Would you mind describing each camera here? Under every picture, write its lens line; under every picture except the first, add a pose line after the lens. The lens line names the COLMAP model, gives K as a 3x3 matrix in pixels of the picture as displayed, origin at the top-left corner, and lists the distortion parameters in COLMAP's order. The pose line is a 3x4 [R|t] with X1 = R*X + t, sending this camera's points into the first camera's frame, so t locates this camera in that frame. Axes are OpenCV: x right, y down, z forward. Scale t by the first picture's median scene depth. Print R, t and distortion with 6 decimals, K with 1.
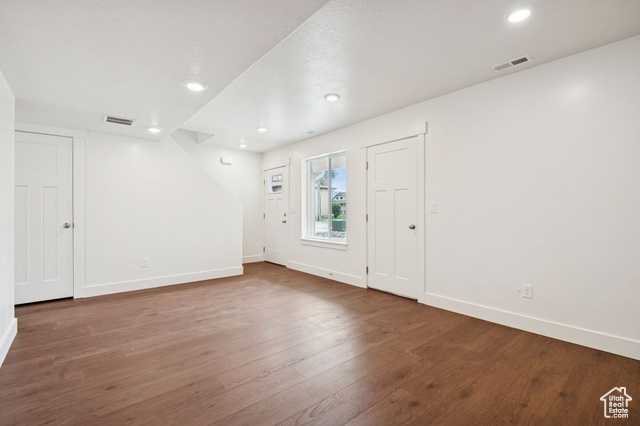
lens RADIAL K [[291.2, 0, 324.1], [0, 291.2, 211.9], [0, 0, 1]] dist [0.023434, -0.000340]
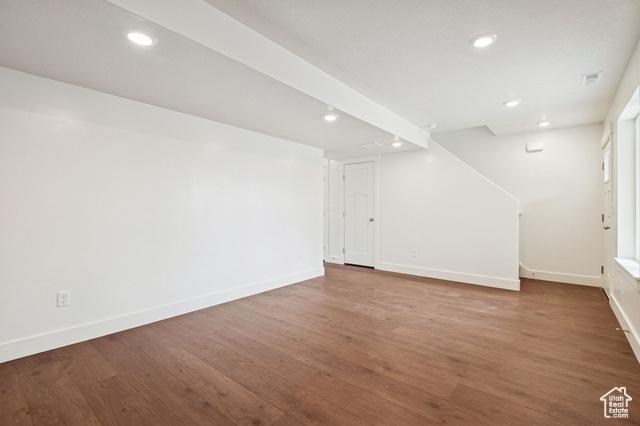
lens RADIAL K [[291.2, 0, 324.1], [0, 291.2, 211.9], [0, 0, 1]] dist [0.023434, -0.000340]
pose [[0.191355, 0.006996, -0.981496, 0.719393], [-0.005583, 0.999966, 0.006039, -0.002199], [0.981505, 0.004324, 0.191388, 0.599520]]
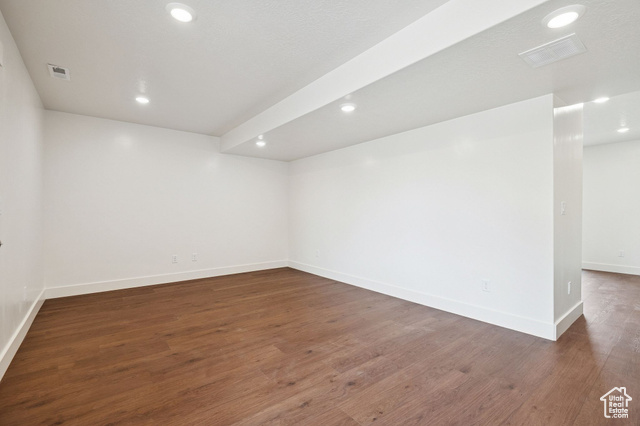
lens RADIAL K [[291.2, 0, 324.1], [0, 291.2, 211.9], [0, 0, 1]] dist [0.023434, -0.000340]
pose [[-0.999602, 0.002121, 0.028146, -0.316389], [0.002052, 0.999995, -0.002477, -0.000441], [-0.028151, -0.002419, -0.999601, 1.828267]]
